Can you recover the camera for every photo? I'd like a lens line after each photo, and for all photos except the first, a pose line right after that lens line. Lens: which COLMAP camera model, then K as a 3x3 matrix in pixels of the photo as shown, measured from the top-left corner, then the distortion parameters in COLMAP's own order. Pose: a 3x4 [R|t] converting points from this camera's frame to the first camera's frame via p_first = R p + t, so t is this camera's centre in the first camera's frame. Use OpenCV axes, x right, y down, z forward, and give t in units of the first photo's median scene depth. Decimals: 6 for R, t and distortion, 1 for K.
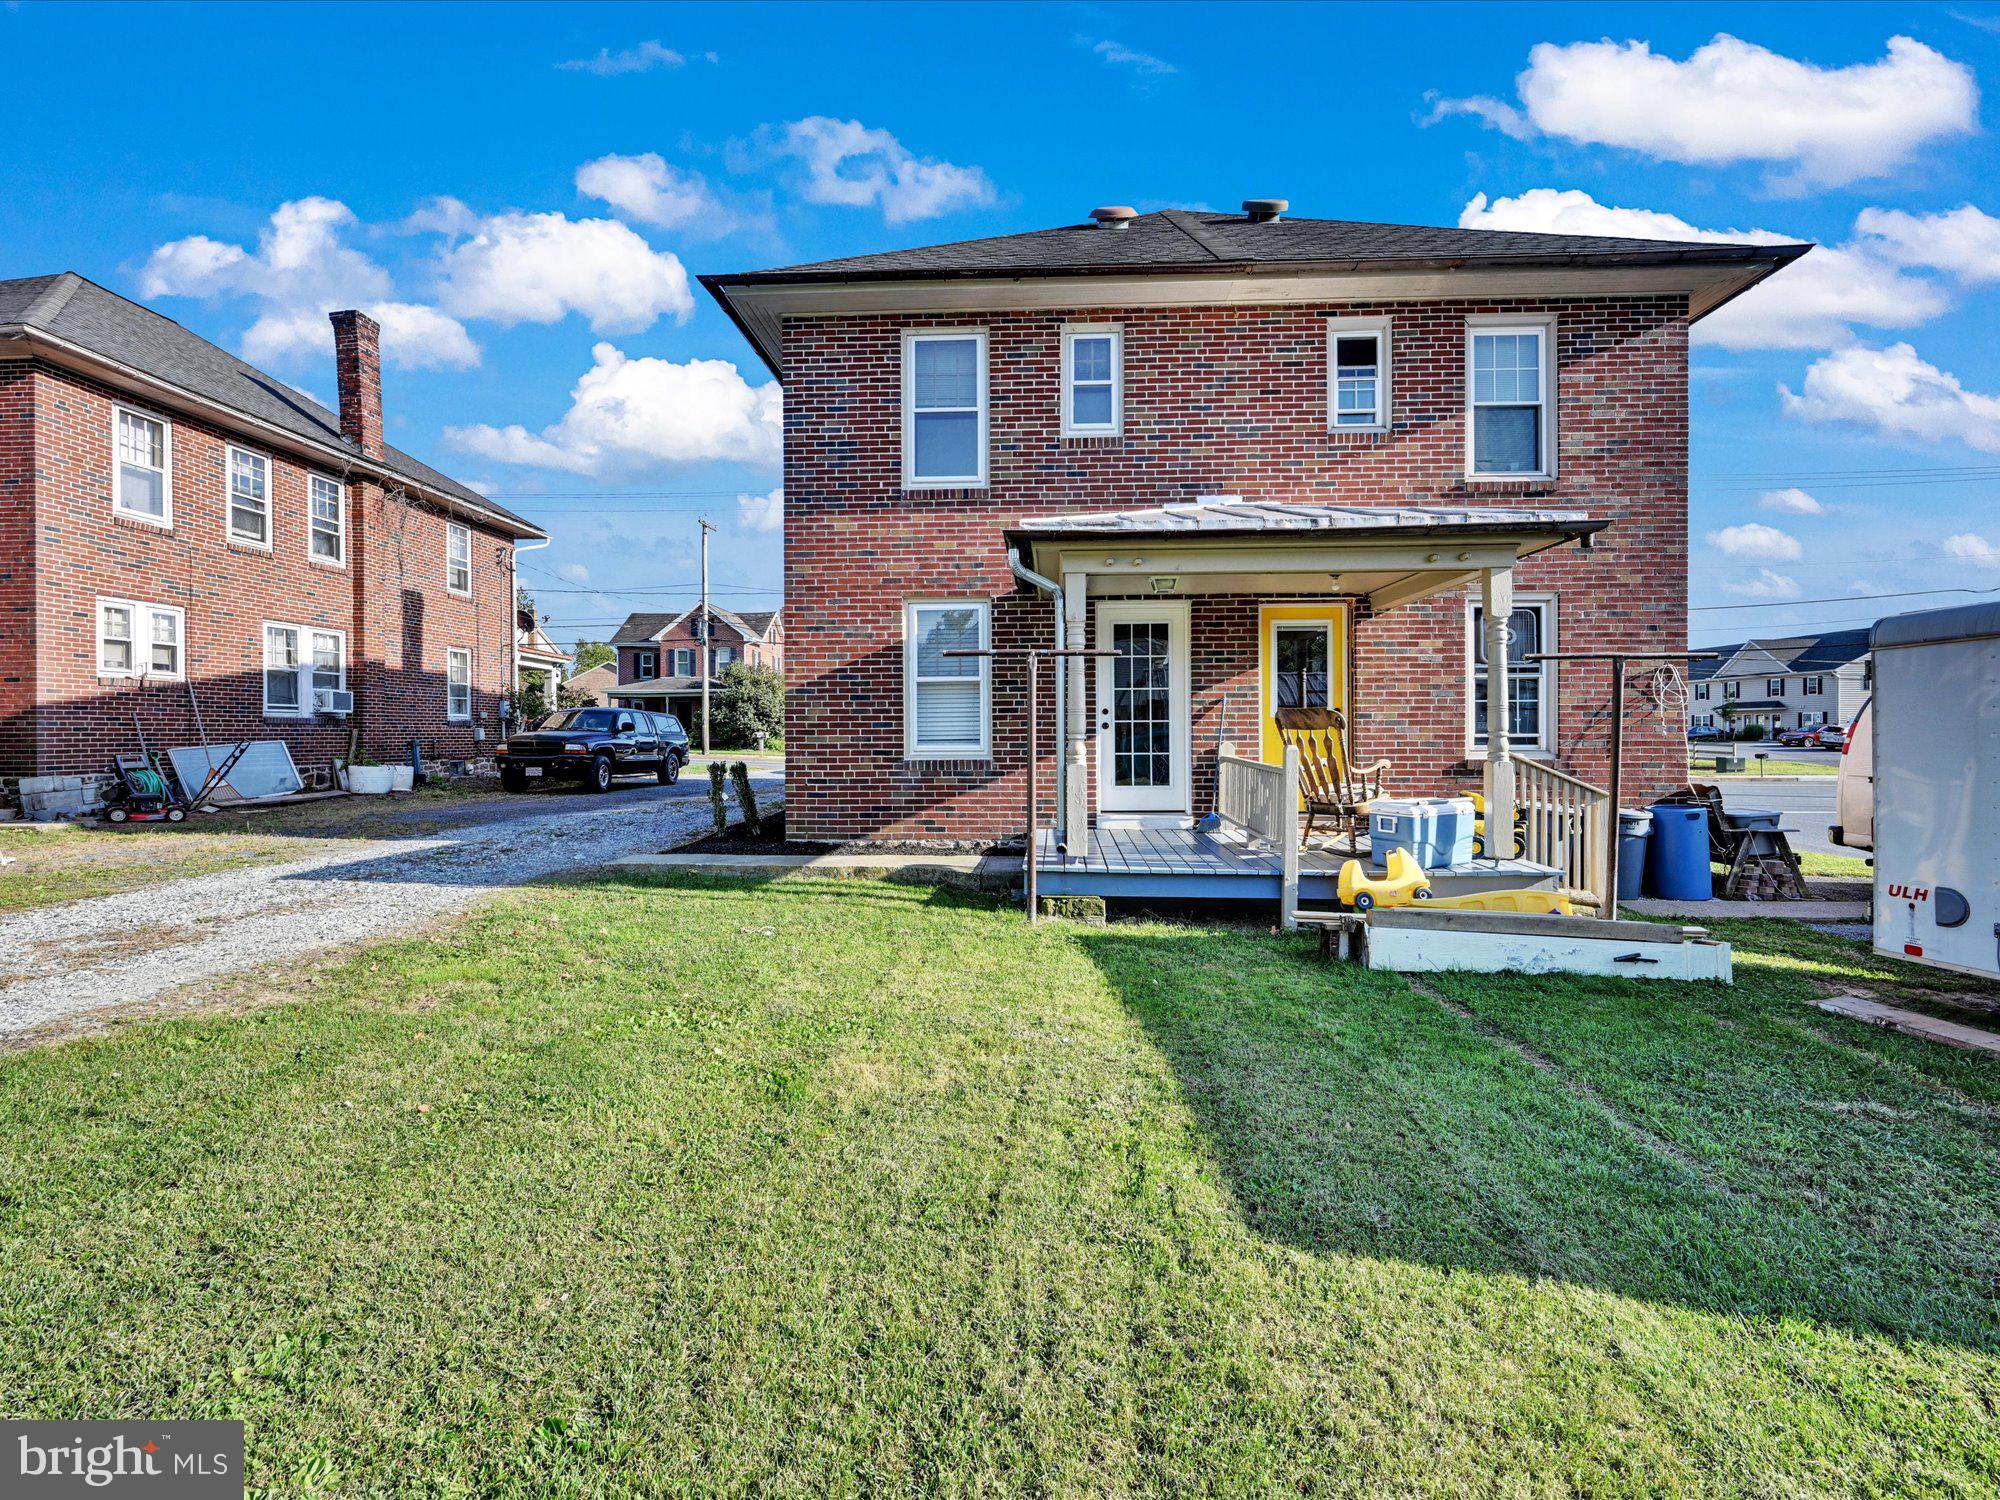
lens RADIAL K [[924.1, 0, 1000.1], [0, 924.1, 735.6], [0, 0, 1]] dist [0.002481, 0.000646]
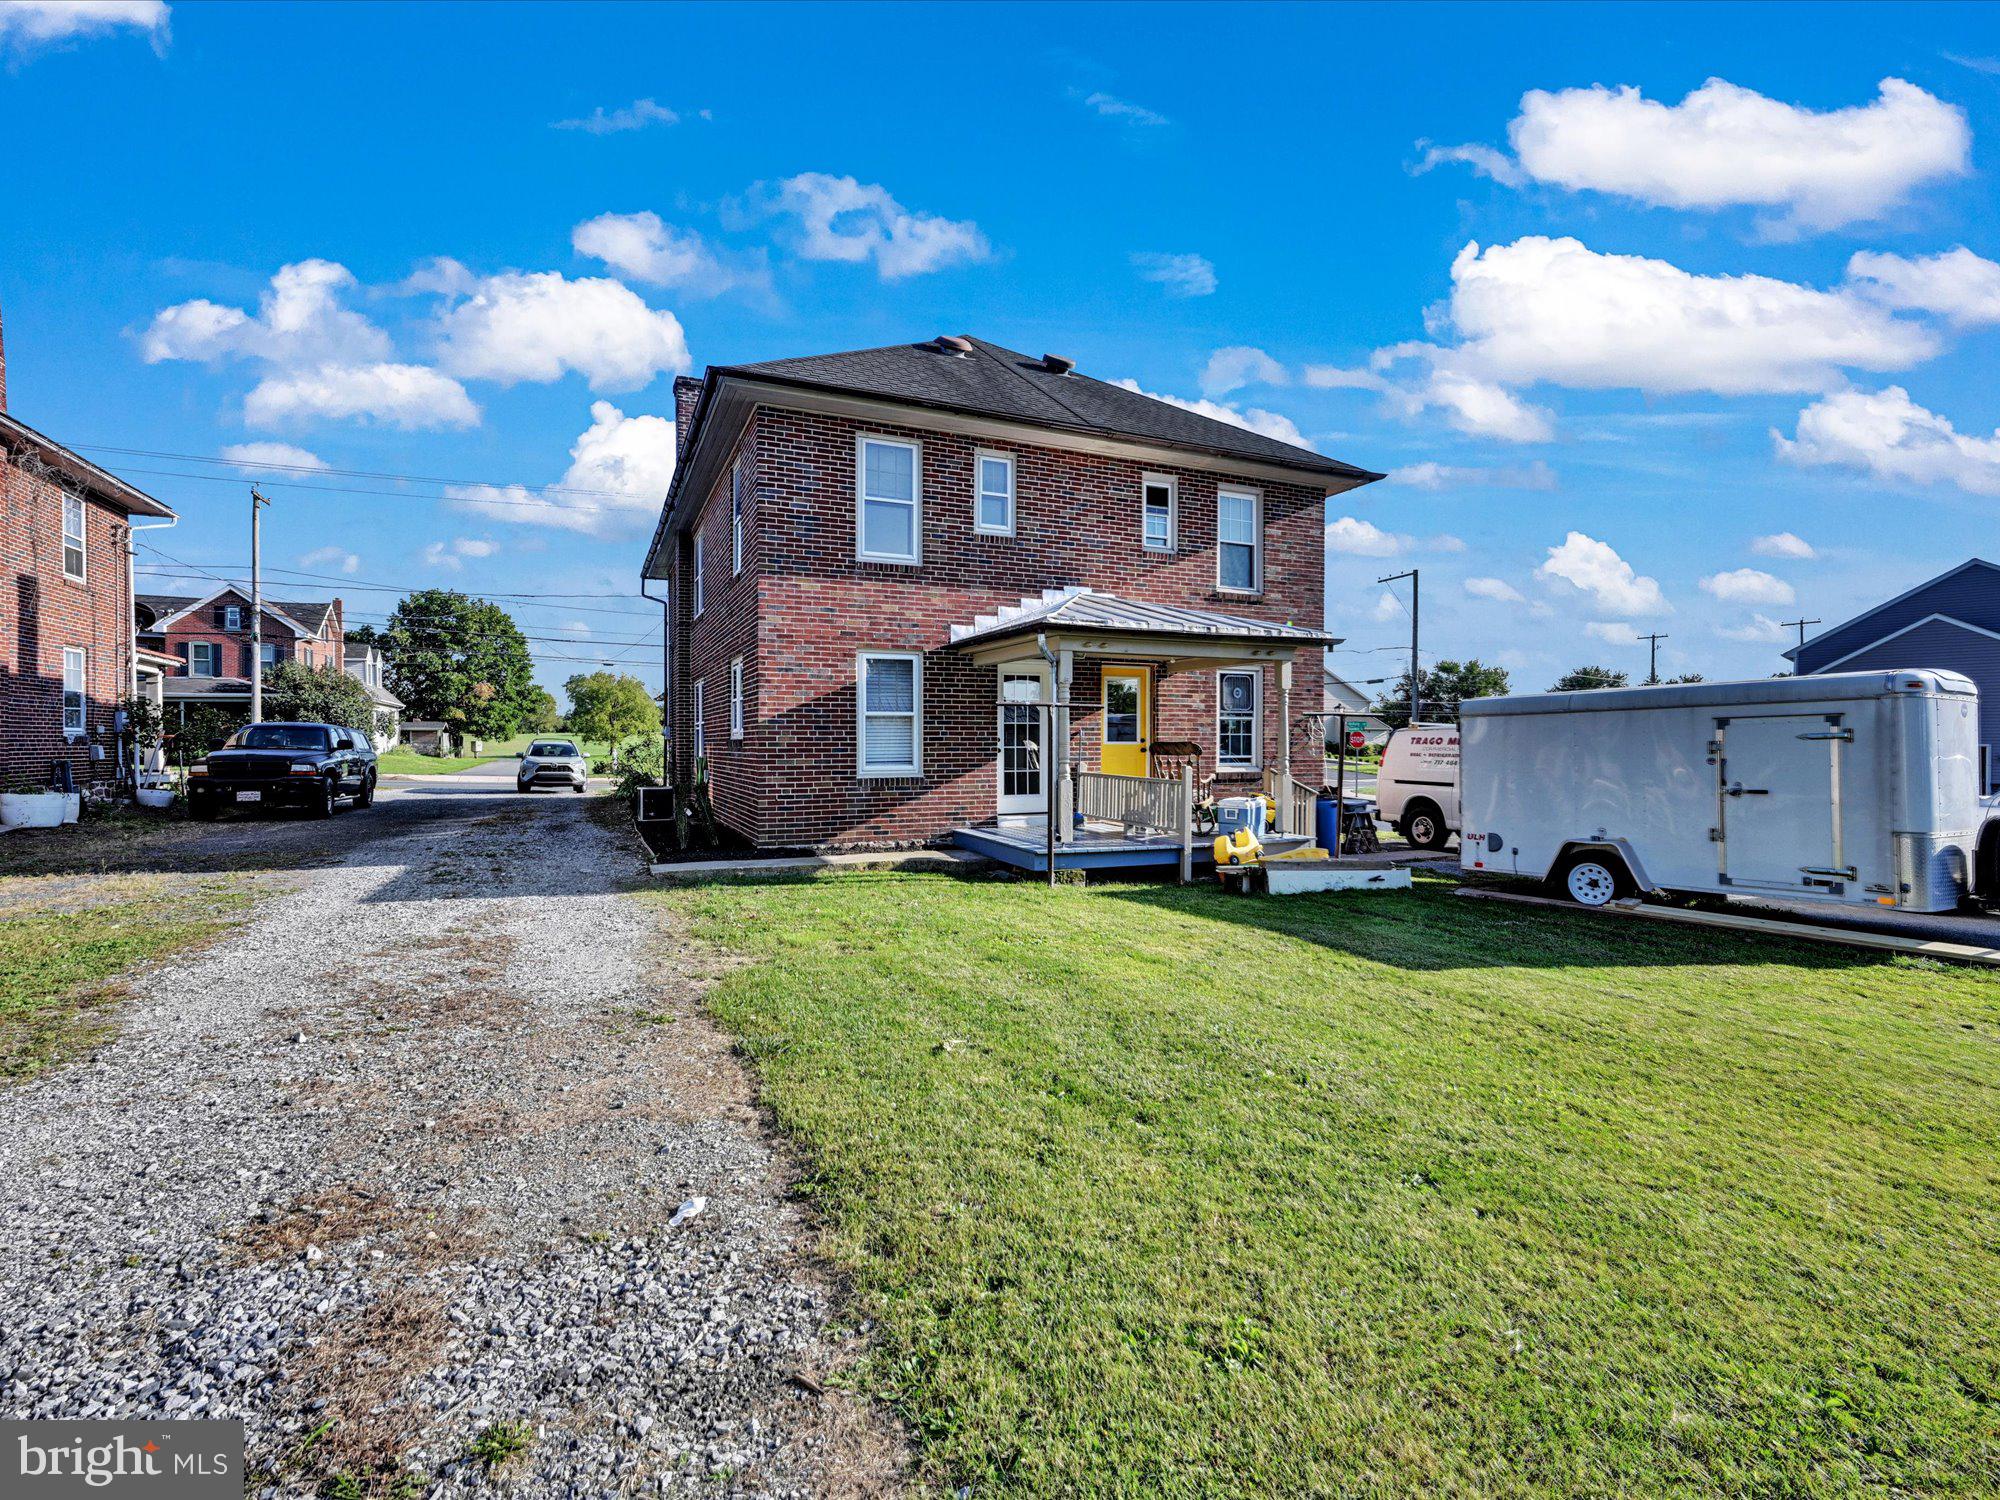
lens RADIAL K [[910.0, 0, 1000.0], [0, 910.0, 750.0], [0, 0, 1]] dist [0.001177, 0.000374]
pose [[0.893587, -0.000422, 0.448890, -0.484274], [-0.000901, 0.999996, 0.002734, -0.015179], [-0.448889, -0.002848, 0.893583, -0.181857]]
